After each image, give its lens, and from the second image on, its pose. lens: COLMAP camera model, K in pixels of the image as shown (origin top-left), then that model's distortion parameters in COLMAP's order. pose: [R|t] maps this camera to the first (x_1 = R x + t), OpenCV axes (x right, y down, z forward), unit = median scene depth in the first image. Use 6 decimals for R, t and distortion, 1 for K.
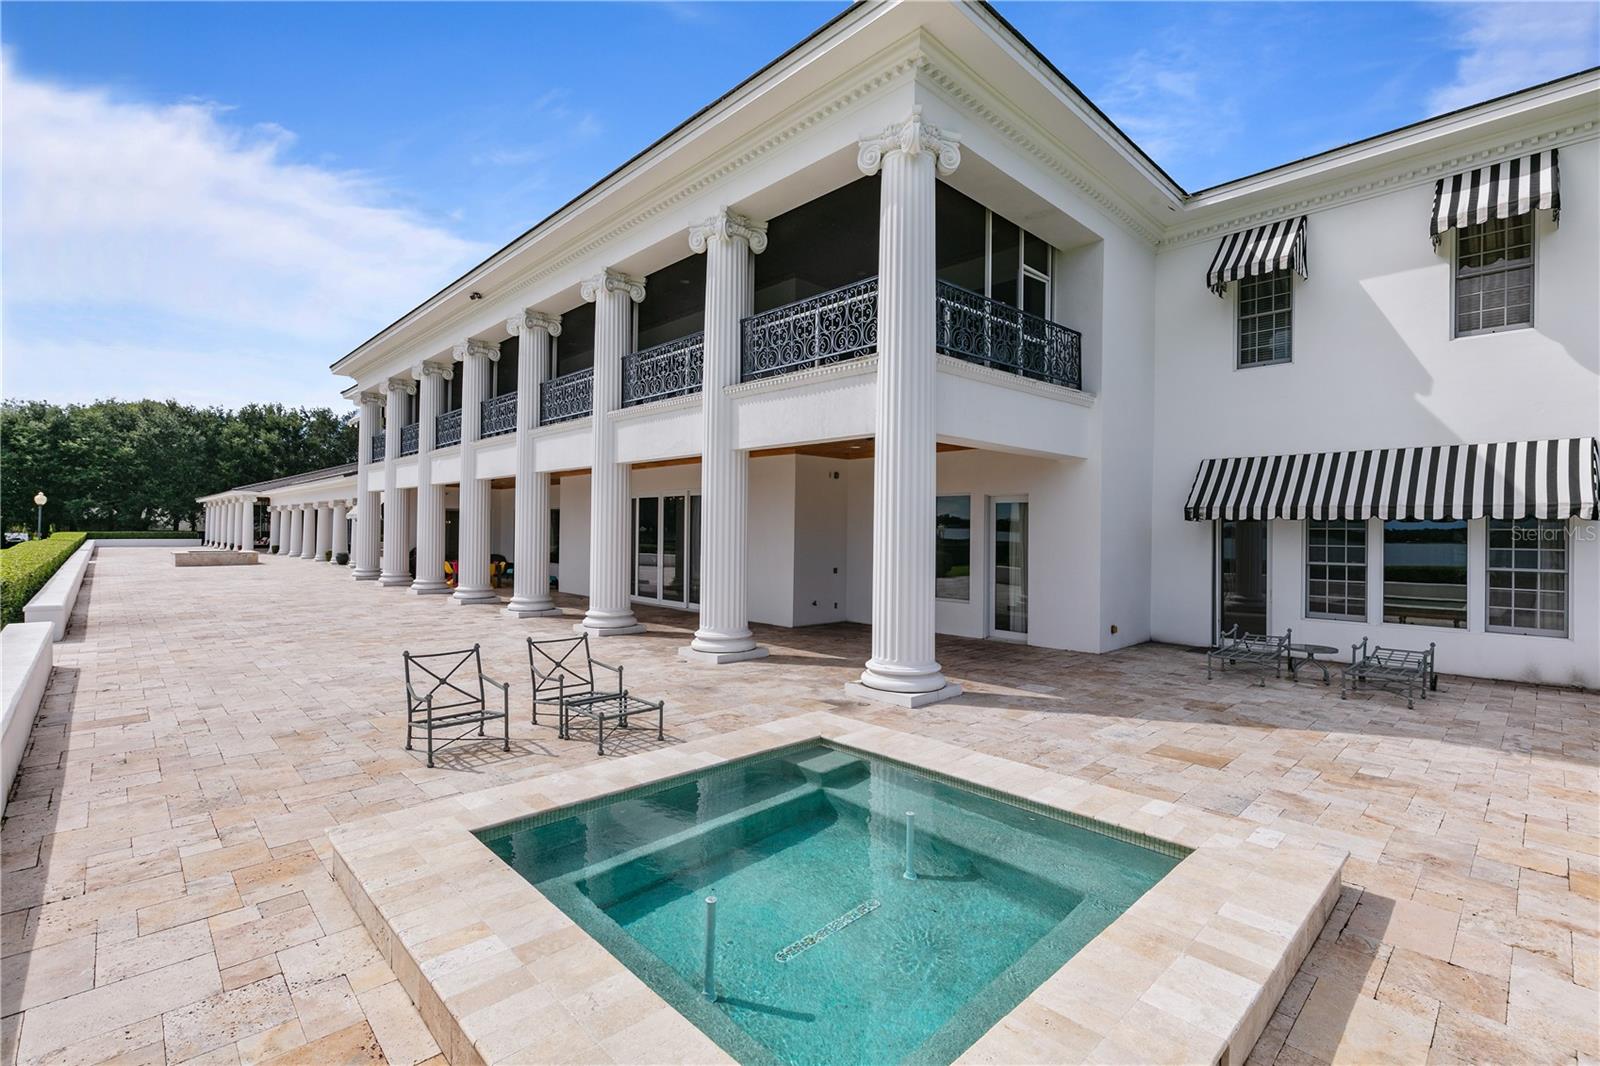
lens RADIAL K [[706.8, 0, 799.6], [0, 706.8, 528.5], [0, 0, 1]] dist [0.013594, 0.000135]
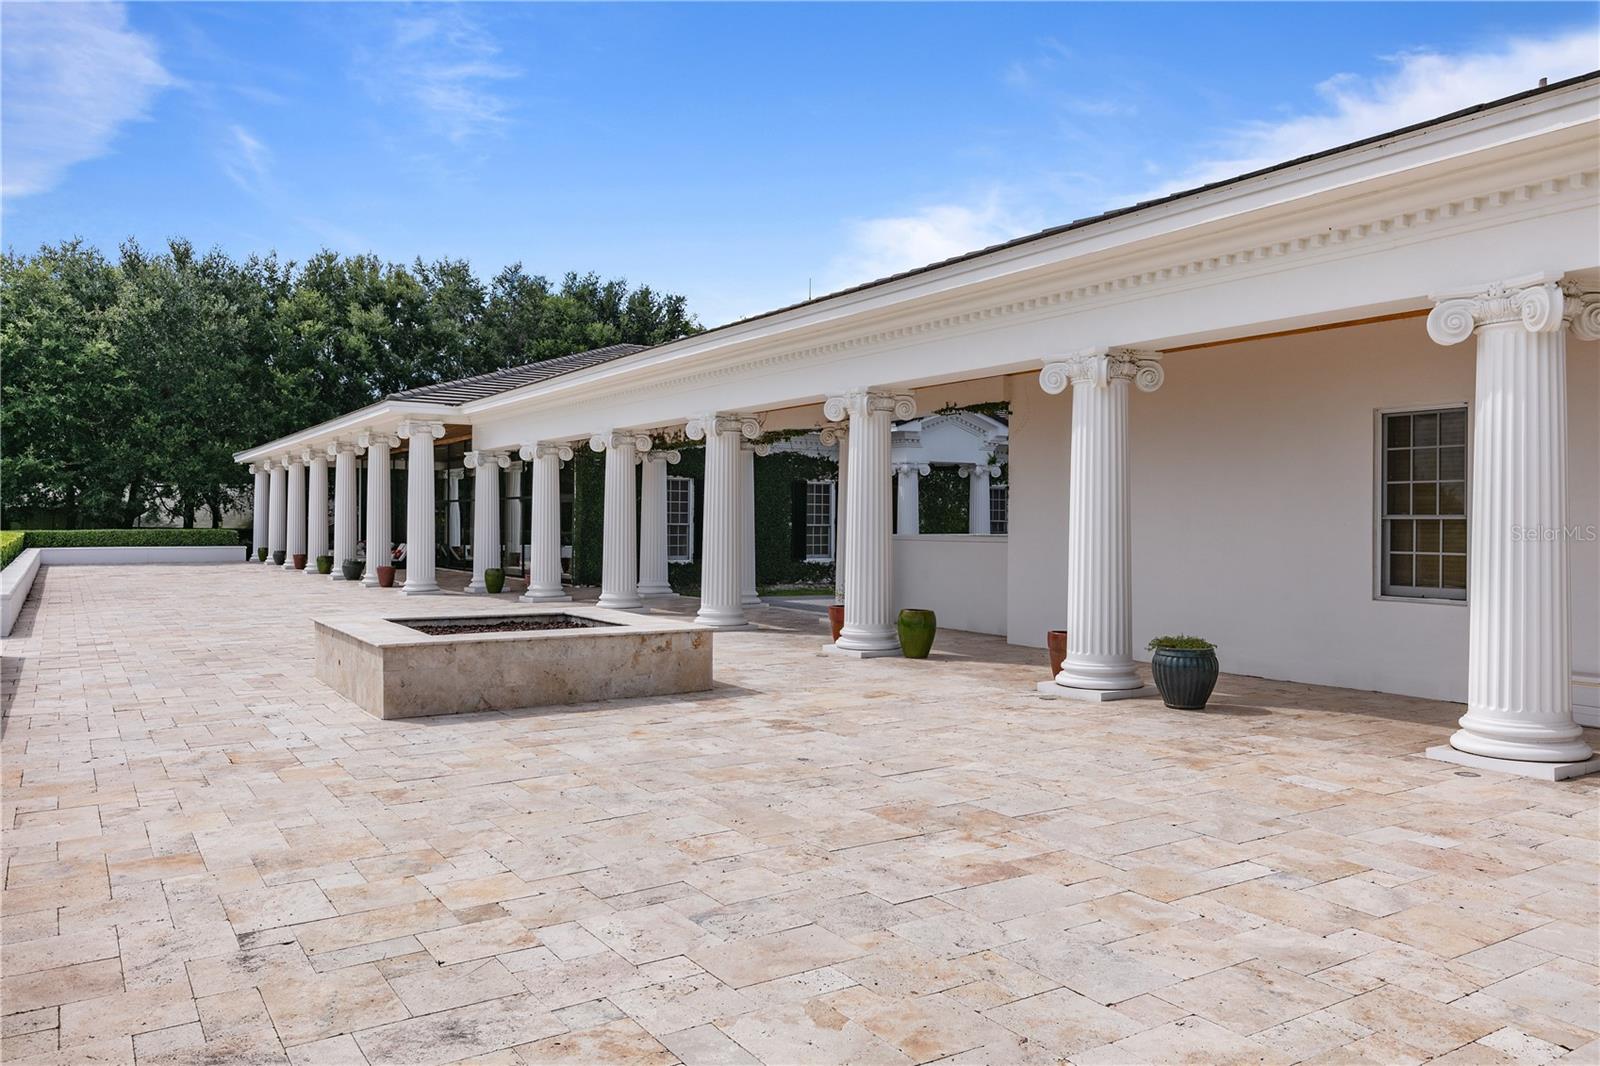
lens RADIAL K [[1171.4, 0, 804.8], [0, 1171.4, 528.9], [0, 0, 1]] dist [0.016700, 0.005987]
pose [[0.978900, -0.000978, -0.204336, -0.338787], [0.001222, 0.999999, 0.001065, 0.003657], [0.204335, -0.001292, 0.978900, 0.347093]]
